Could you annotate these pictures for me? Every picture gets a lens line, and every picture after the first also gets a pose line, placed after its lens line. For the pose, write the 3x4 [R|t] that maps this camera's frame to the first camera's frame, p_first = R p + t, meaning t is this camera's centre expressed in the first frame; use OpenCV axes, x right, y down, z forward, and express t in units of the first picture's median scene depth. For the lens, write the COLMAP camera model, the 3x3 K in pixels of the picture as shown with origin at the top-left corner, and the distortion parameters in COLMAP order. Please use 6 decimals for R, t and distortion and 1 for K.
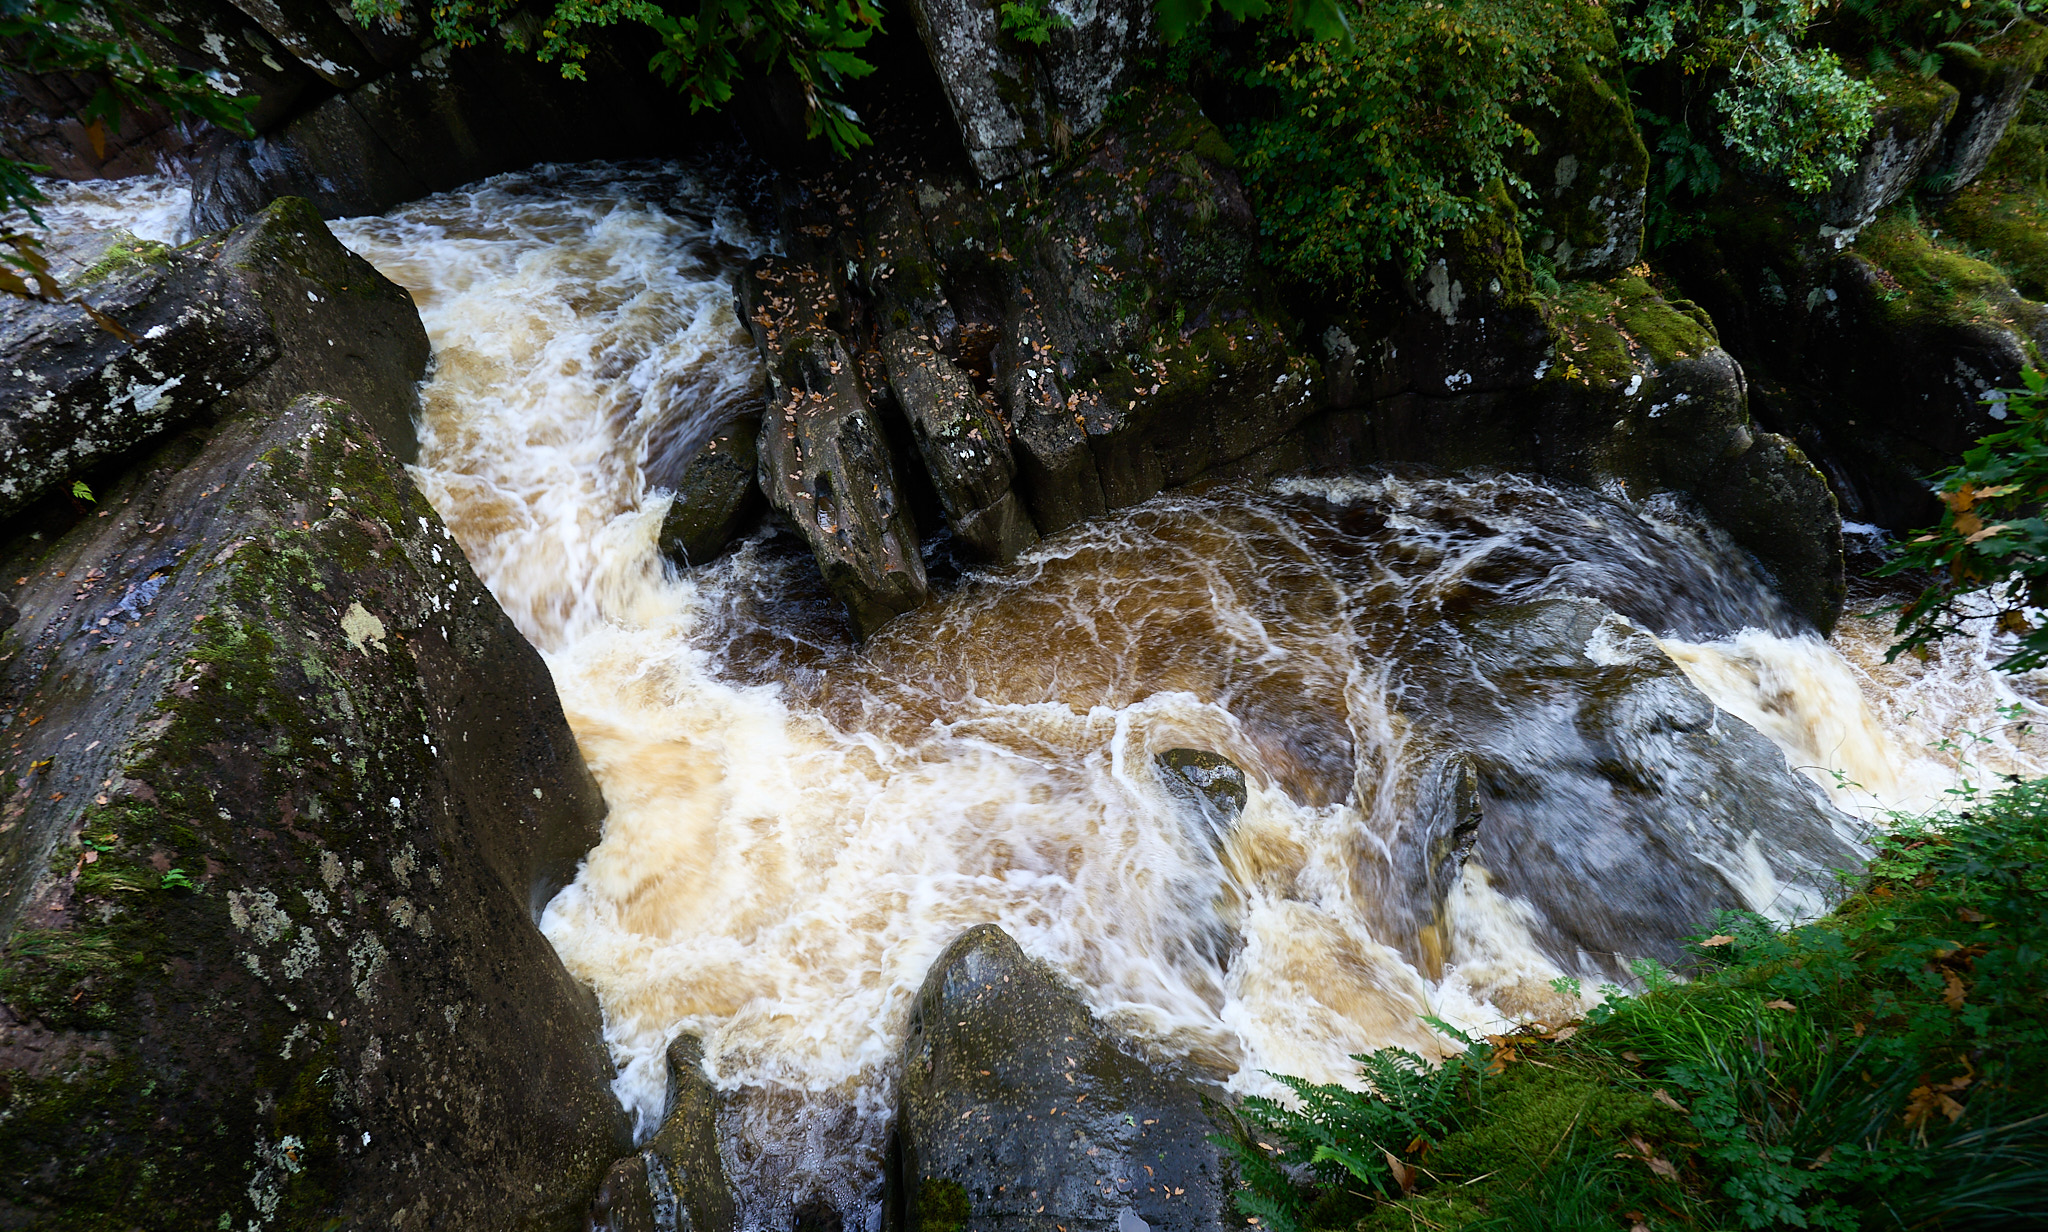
lens RADIAL K [[1068.7, 0, 1020.0], [0, 1068.7, 620.5], [0, 0, 1]] dist [-0.000675, 0.000284]
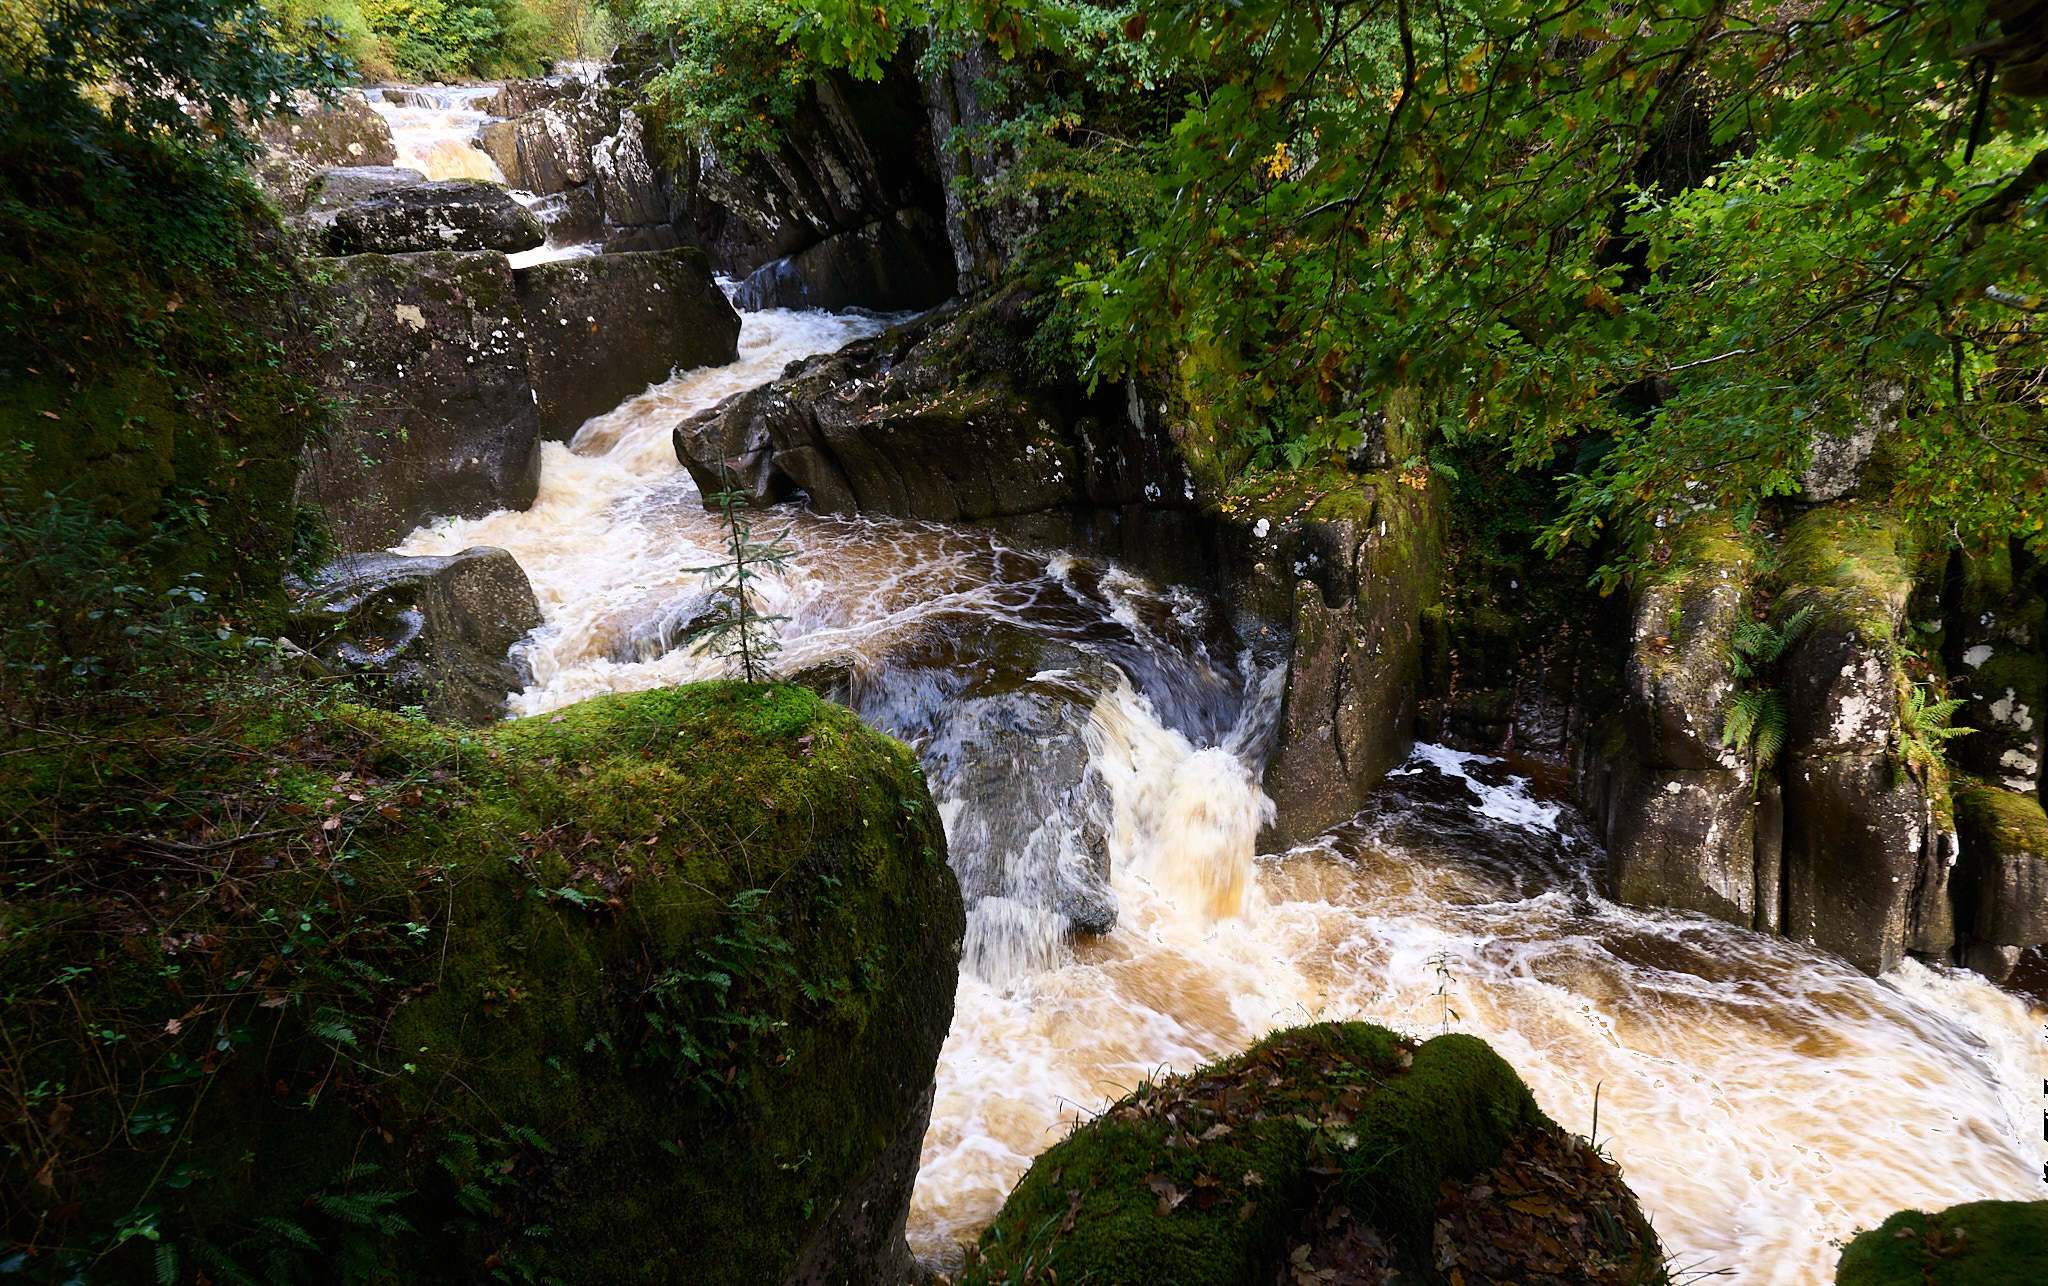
lens RADIAL K [[1074.7, 0, 1019.3], [0, 1074.7, 663.6], [0, 0, 1]] dist [-0.000190, -0.000713]
pose [[0.724380, 0.347046, -0.595678, 1.137616], [-0.492076, 0.865443, -0.094181, 0.132279], [0.482840, 0.361341, 0.797683, 0.048186]]
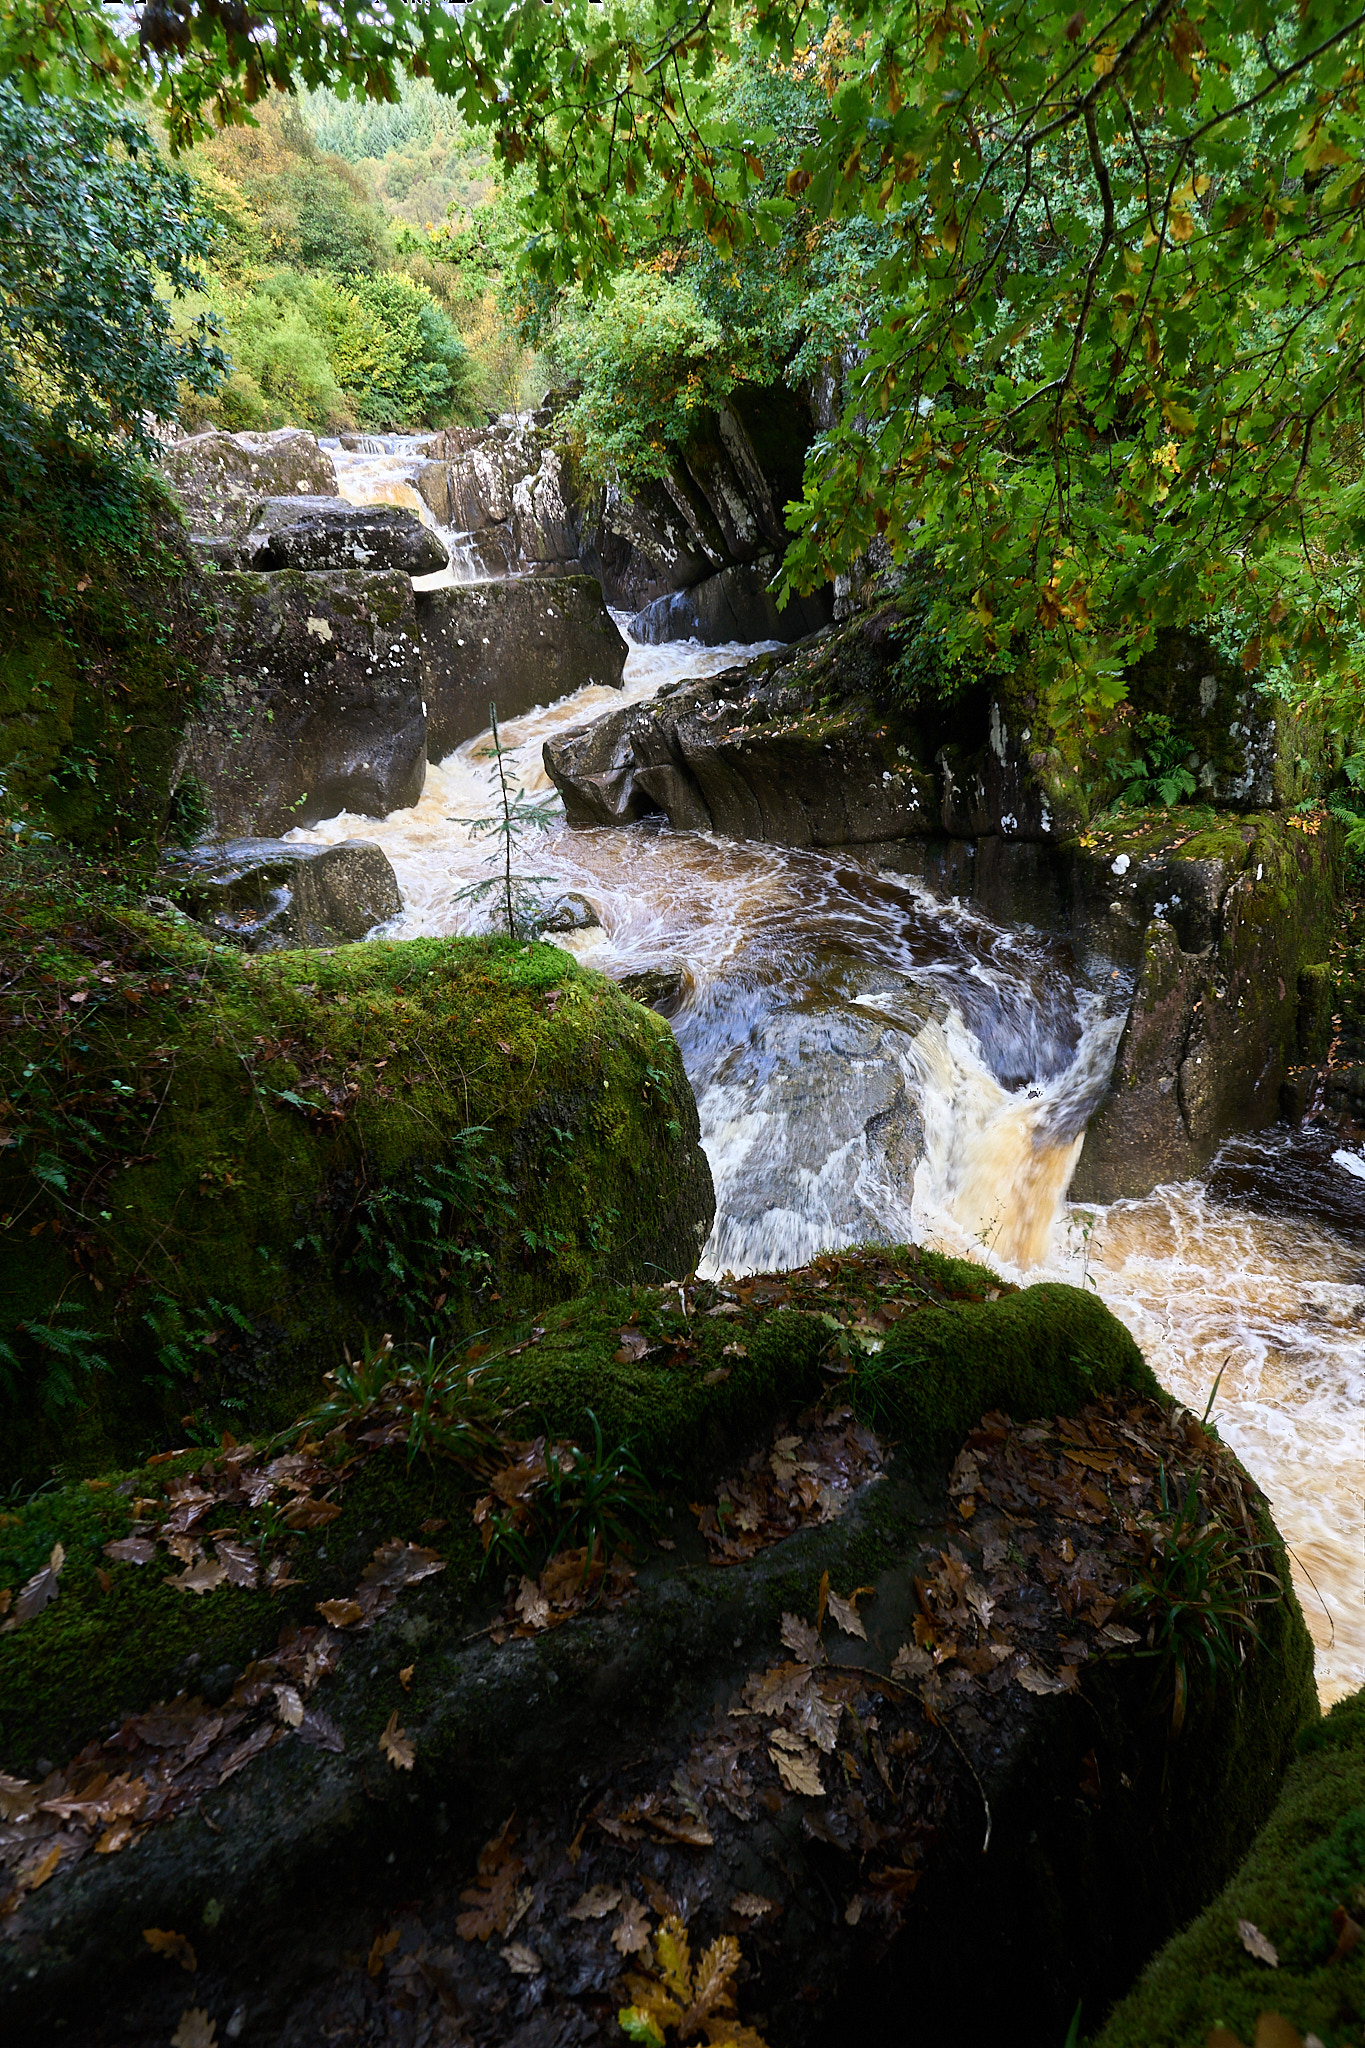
lens RADIAL K [[1074.4, 0, 692.0], [0, 1074.4, 1018.8], [0, 0, 1]] dist [-0.000150, -0.000631]
pose [[0.563000, 0.405680, -0.720038, 1.185181], [-0.573648, 0.819001, 0.012900, 0.129798], [0.594944, 0.405785, 0.693815, 0.098998]]
